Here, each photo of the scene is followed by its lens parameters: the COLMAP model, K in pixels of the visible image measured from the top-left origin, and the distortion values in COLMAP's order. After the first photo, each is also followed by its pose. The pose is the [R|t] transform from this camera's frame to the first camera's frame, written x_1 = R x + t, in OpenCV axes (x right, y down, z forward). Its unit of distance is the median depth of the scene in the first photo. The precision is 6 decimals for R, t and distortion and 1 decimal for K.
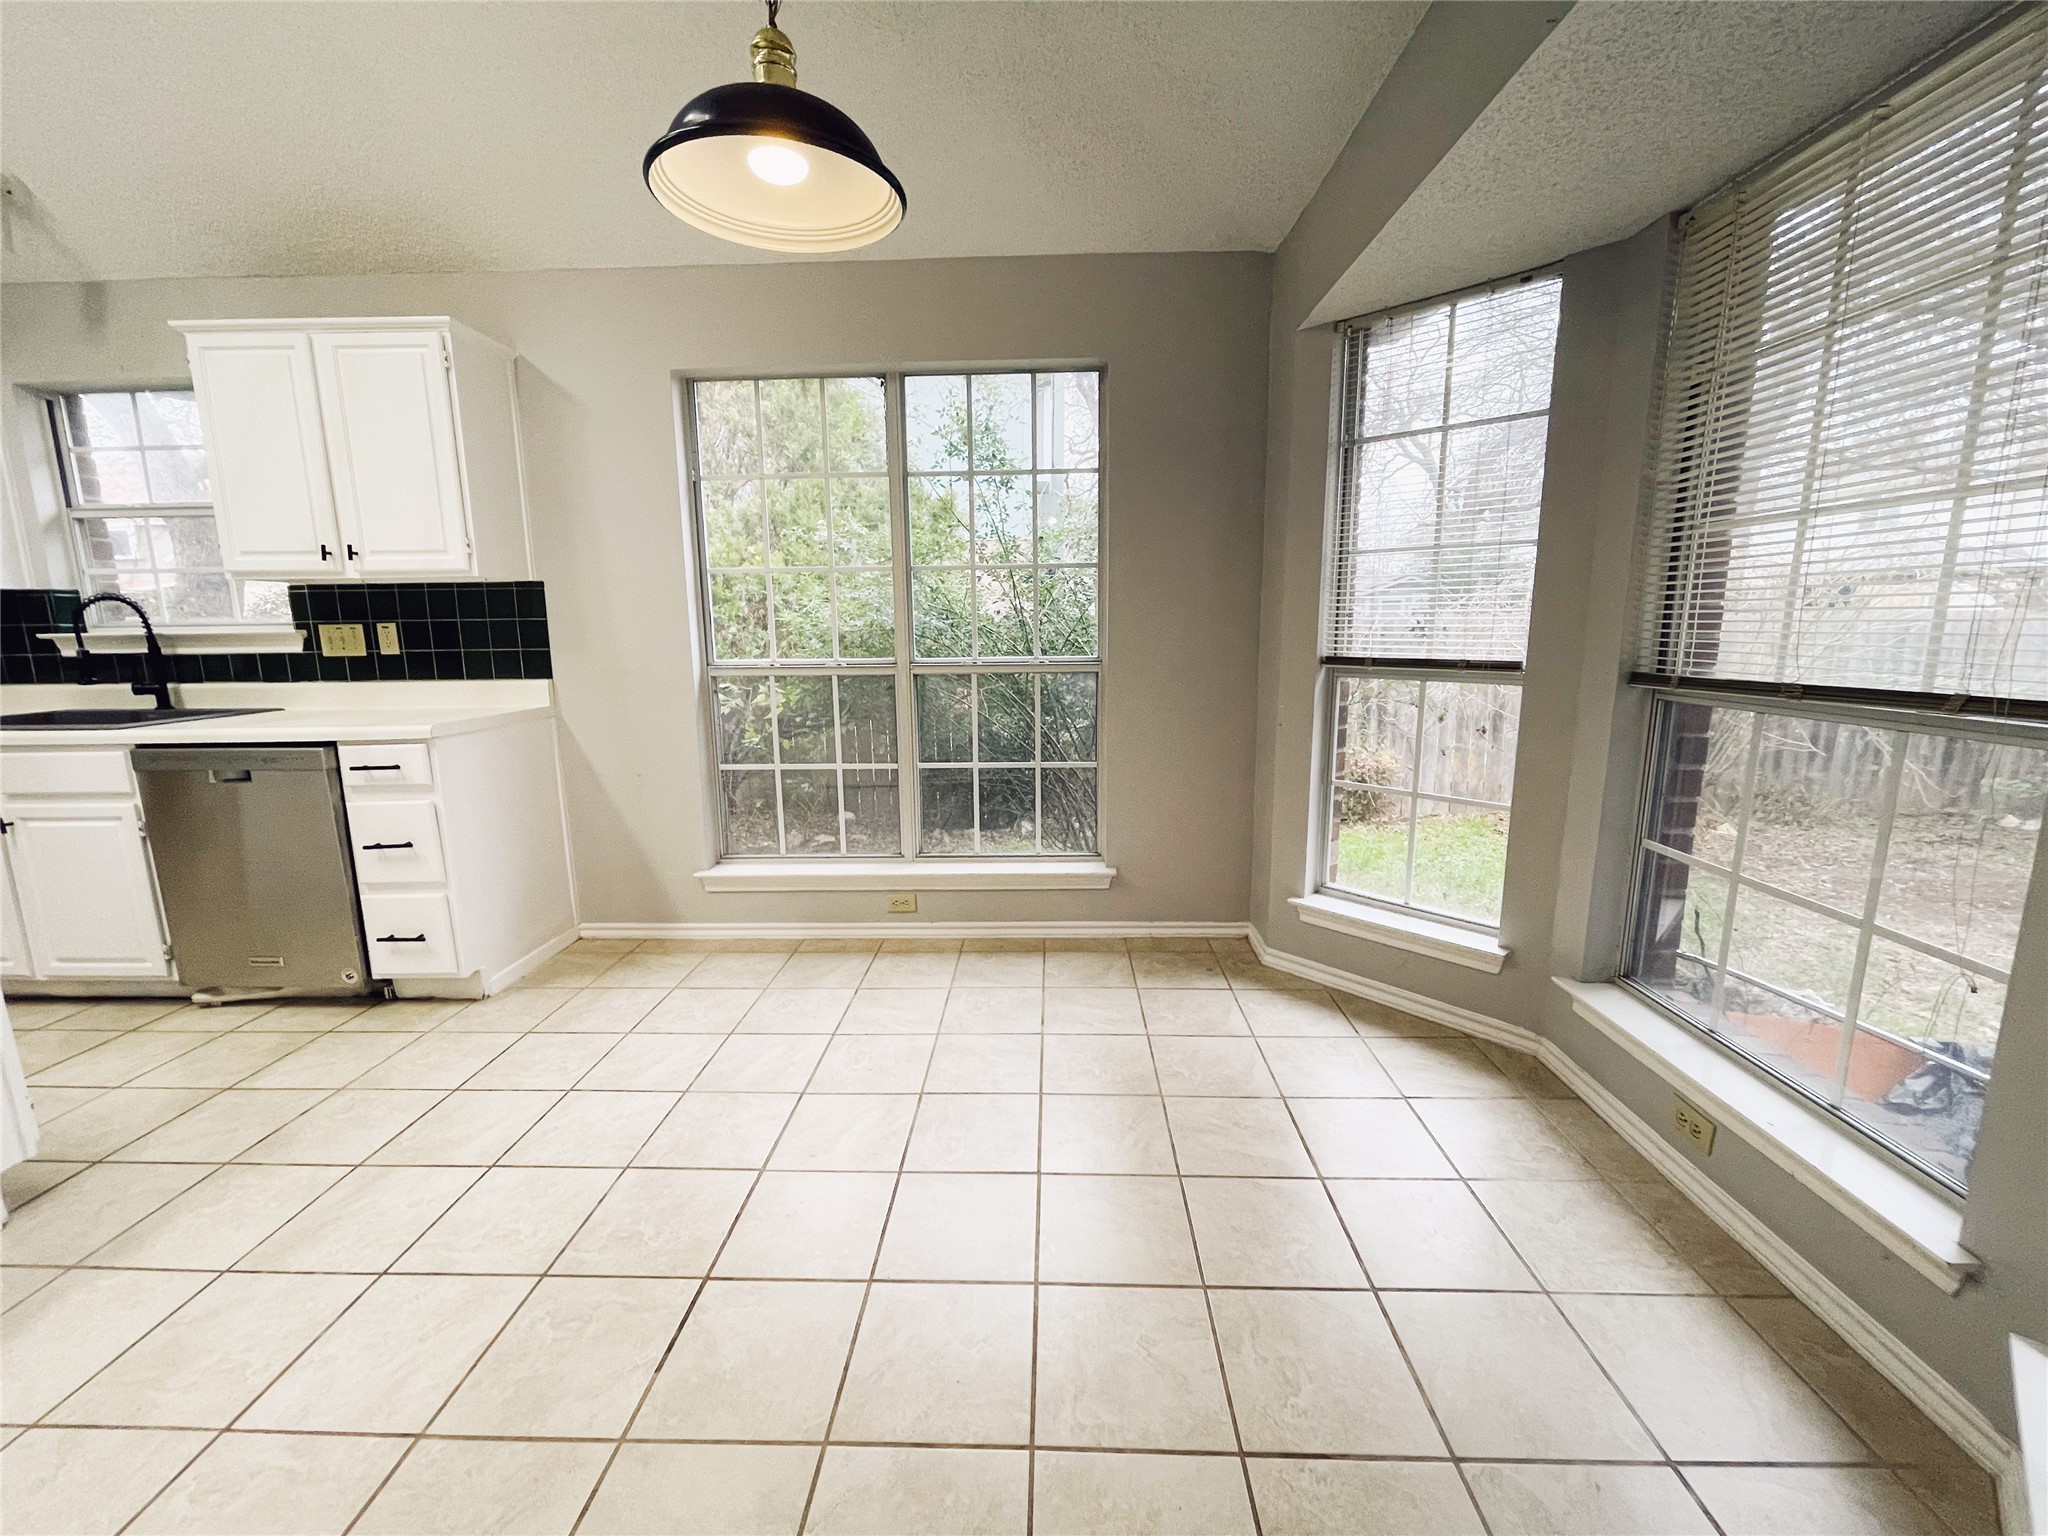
lens RADIAL K [[829.5, 0, 1030.2], [0, 829.5, 762.4], [0, 0, 1]] dist [-0.000294, -0.000260]
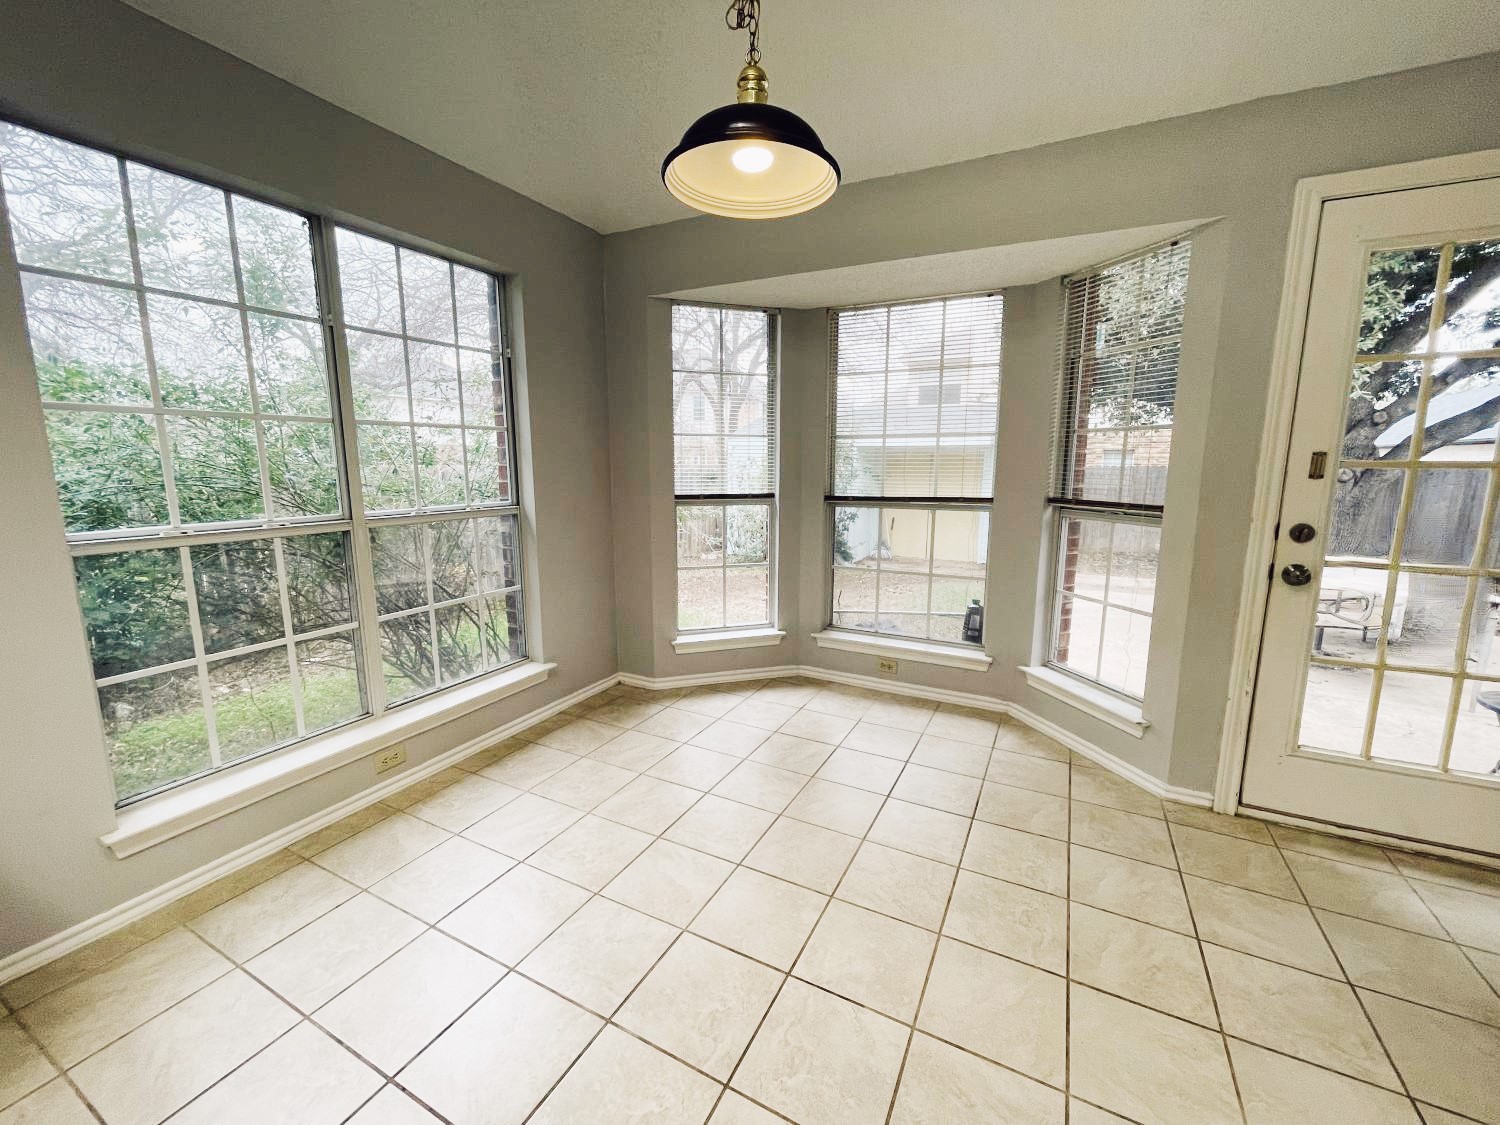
lens RADIAL K [[612.3, 0, 751.7], [0, 612.3, 559.4], [0, 0, 1]] dist [-0.011920, 0.000007]
pose [[0.430123, -0.132023, 0.893064, -0.612818], [0.148401, 0.986132, 0.074308, -0.057530], [-0.890489, 0.100570, 0.443750, 0.280275]]
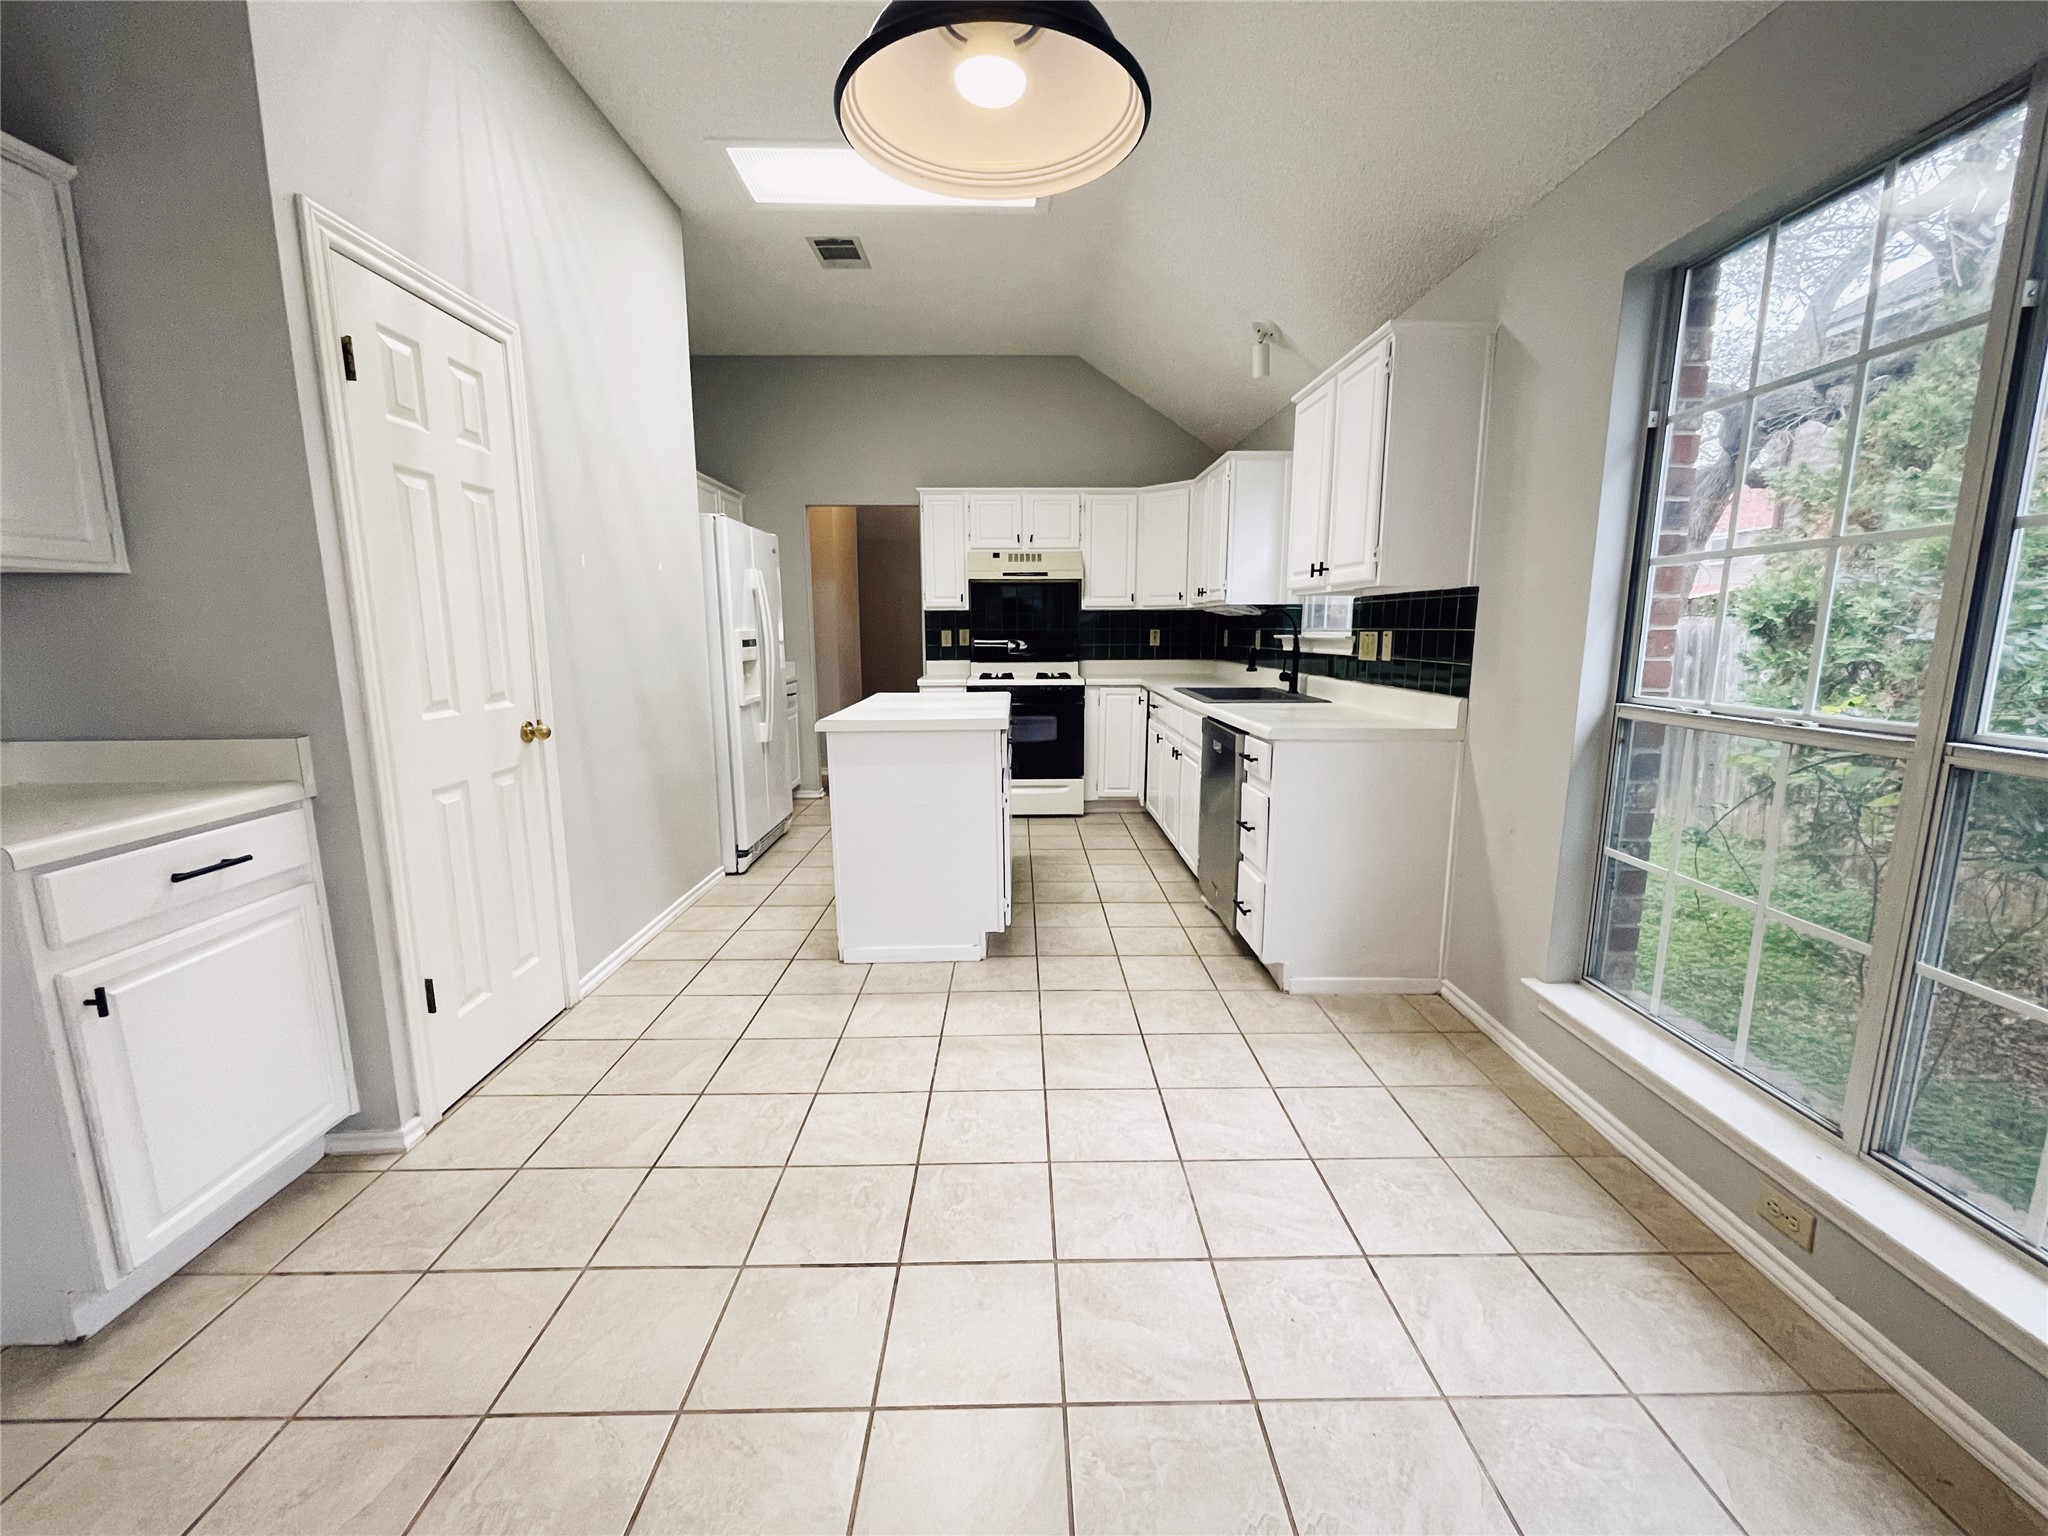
lens RADIAL K [[831.8, 0, 1029.8], [0, 831.8, 763.6], [0, 0, 1]] dist [0.001315, 0.000026]
pose [[0.047740, 0.171792, -0.983976, 0.277024], [-0.169561, 0.972195, 0.161508, -0.098584], [0.984363, 0.159134, 0.075542, 0.498836]]
